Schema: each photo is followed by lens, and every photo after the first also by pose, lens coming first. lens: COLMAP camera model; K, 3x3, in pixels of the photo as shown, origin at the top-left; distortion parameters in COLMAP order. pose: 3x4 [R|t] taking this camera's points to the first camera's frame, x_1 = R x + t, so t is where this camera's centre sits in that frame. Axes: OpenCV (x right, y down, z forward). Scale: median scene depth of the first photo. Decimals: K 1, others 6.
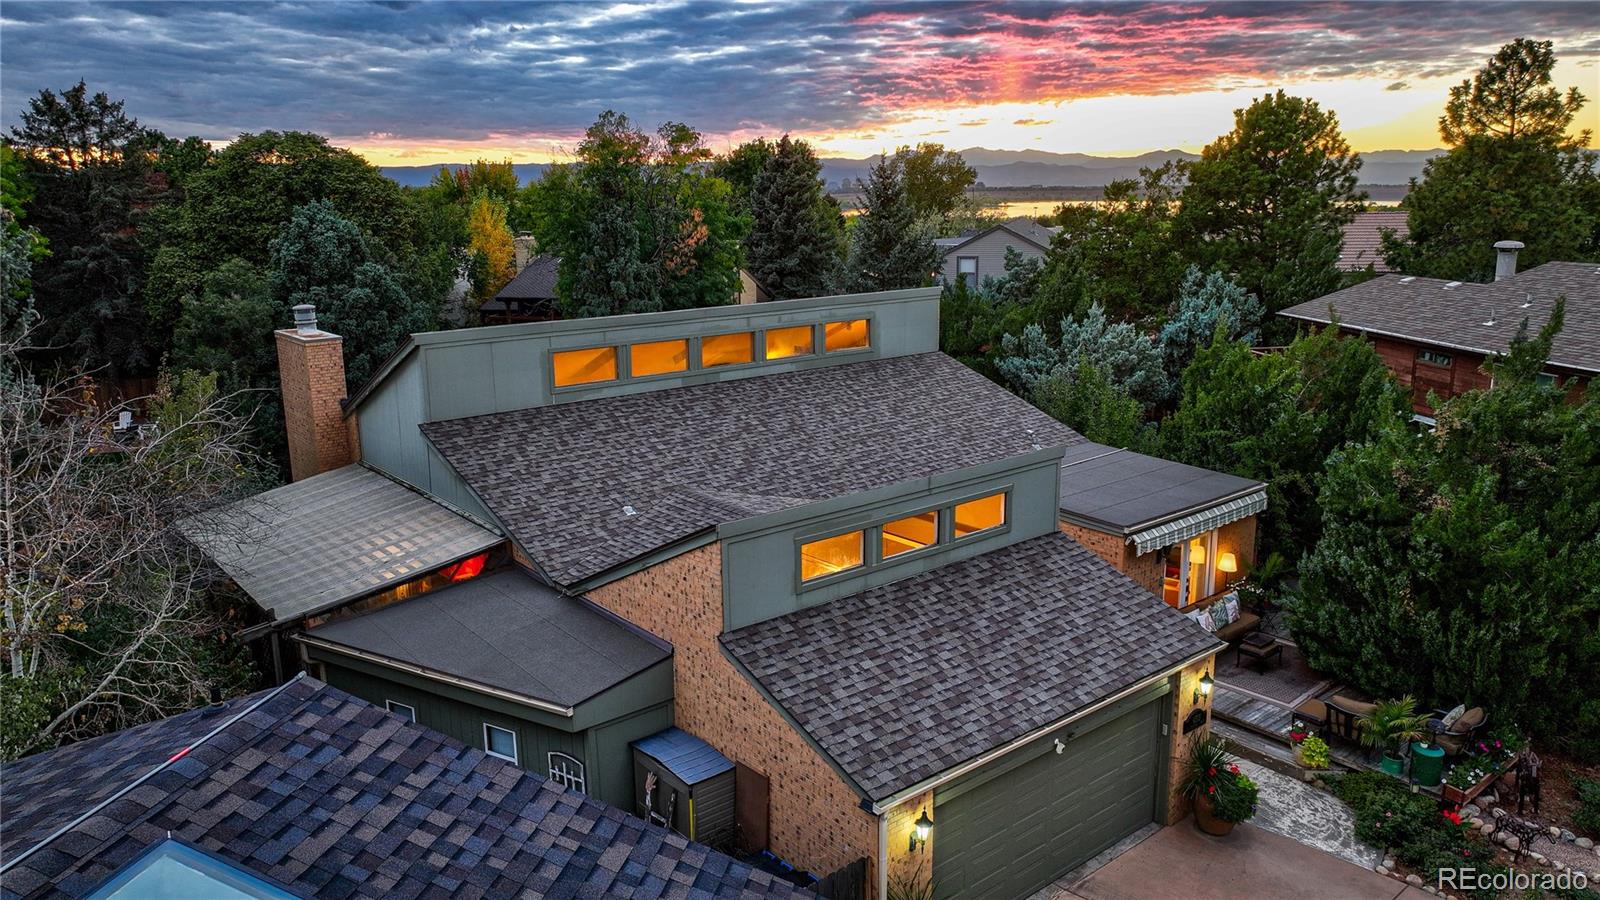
lens RADIAL K [[1119.8, 0, 803.4], [0, 1119.8, 448.2], [0, 0, 1]] dist [0.001636, 0.005845]
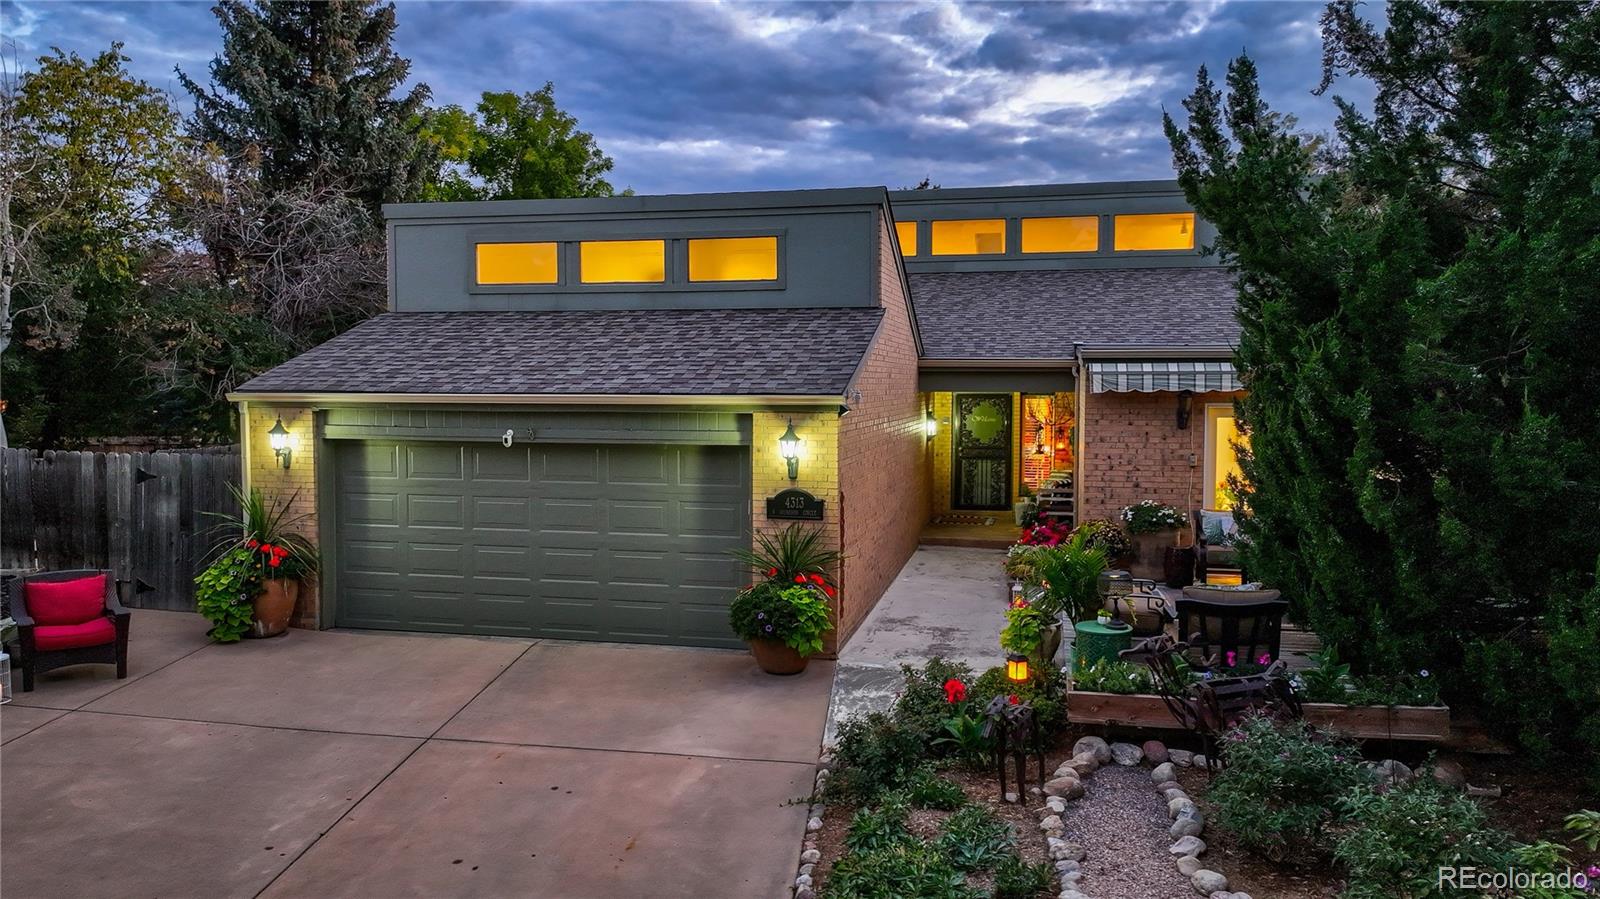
lens RADIAL K [[1119.8, 0, 803.4], [0, 1119.8, 447.7], [0, 0, 1]] dist [0.001636, 0.005845]
pose [[0.613184, 0.061716, -0.787526, 0.822179], [-0.185571, 0.980298, -0.067667, 0.235315], [0.767834, 0.187634, 0.612556, 0.545138]]
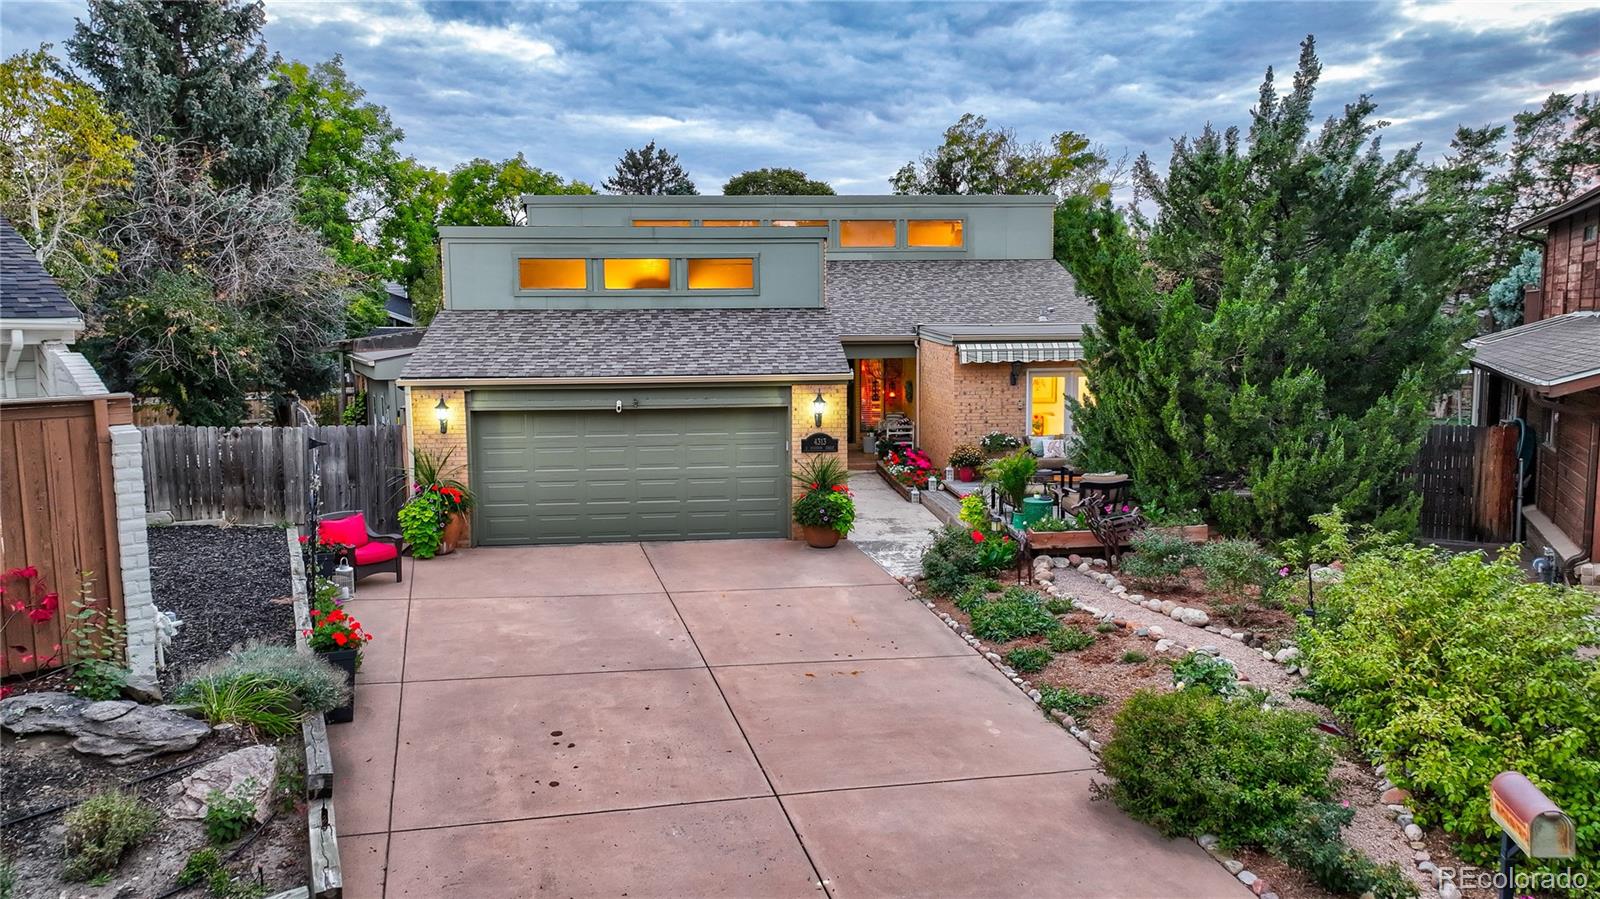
lens RADIAL K [[1119.8, 0, 803.4], [0, 1119.8, 447.7], [0, 0, 1]] dist [0.001636, 0.005845]
pose [[0.823126, 0.072045, -0.563269, 0.873940], [-0.128766, 0.989761, -0.061576, 0.292256], [0.553066, 0.123215, 0.823976, 0.106231]]
